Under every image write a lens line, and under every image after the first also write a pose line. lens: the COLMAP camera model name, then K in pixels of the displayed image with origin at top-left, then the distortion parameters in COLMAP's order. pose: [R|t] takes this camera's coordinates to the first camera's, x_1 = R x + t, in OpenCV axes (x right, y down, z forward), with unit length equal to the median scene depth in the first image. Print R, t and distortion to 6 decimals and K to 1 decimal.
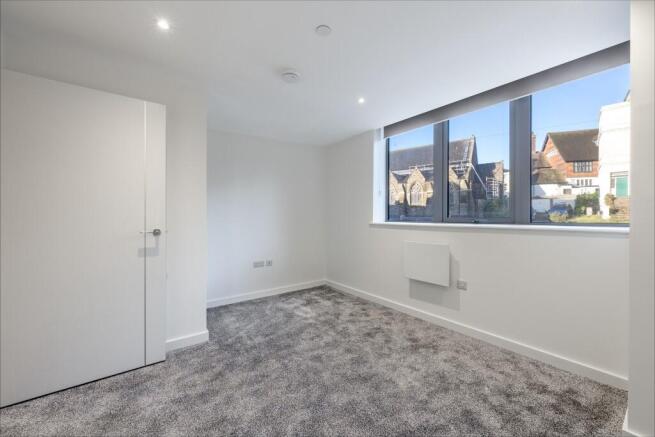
lens RADIAL K [[256.7, 0, 333.6], [0, 256.7, 216.8], [0, 0, 1]] dist [0.002016, -0.000185]
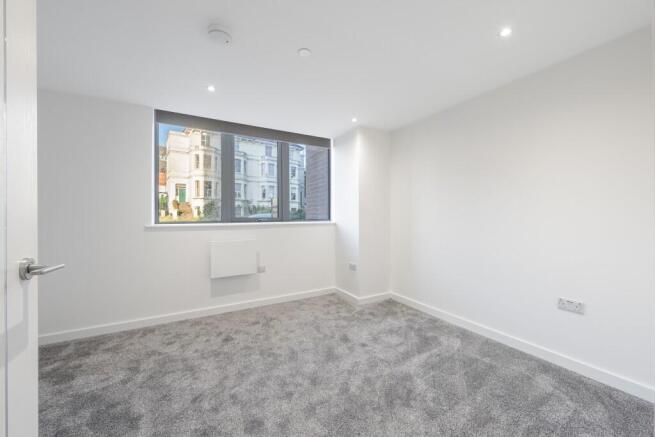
lens RADIAL K [[256.7, 0, 327.7], [0, 256.7, 215.4], [0, 0, 1]] dist [0.002016, -0.000185]
pose [[0.139963, 0.003934, 0.990149, -0.663375], [0.006950, 0.999964, -0.004956, 0.001104], [-0.990132, 0.007575, 0.139930, 0.427060]]
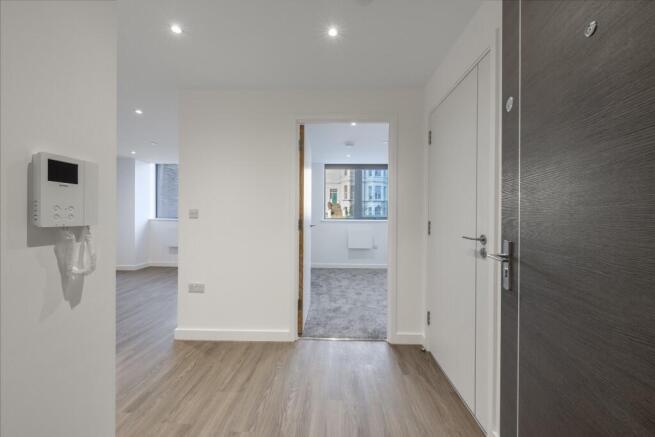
lens RADIAL K [[256.7, 0, 326.1], [0, 256.7, 217.0], [0, 0, 1]] dist [0.002016, -0.000185]
pose [[0.633599, 0.002158, 0.773658, -1.337390], [-0.007067, 0.999971, 0.002999, 0.000309], [-0.773629, -0.007368, 0.633596, -0.073326]]
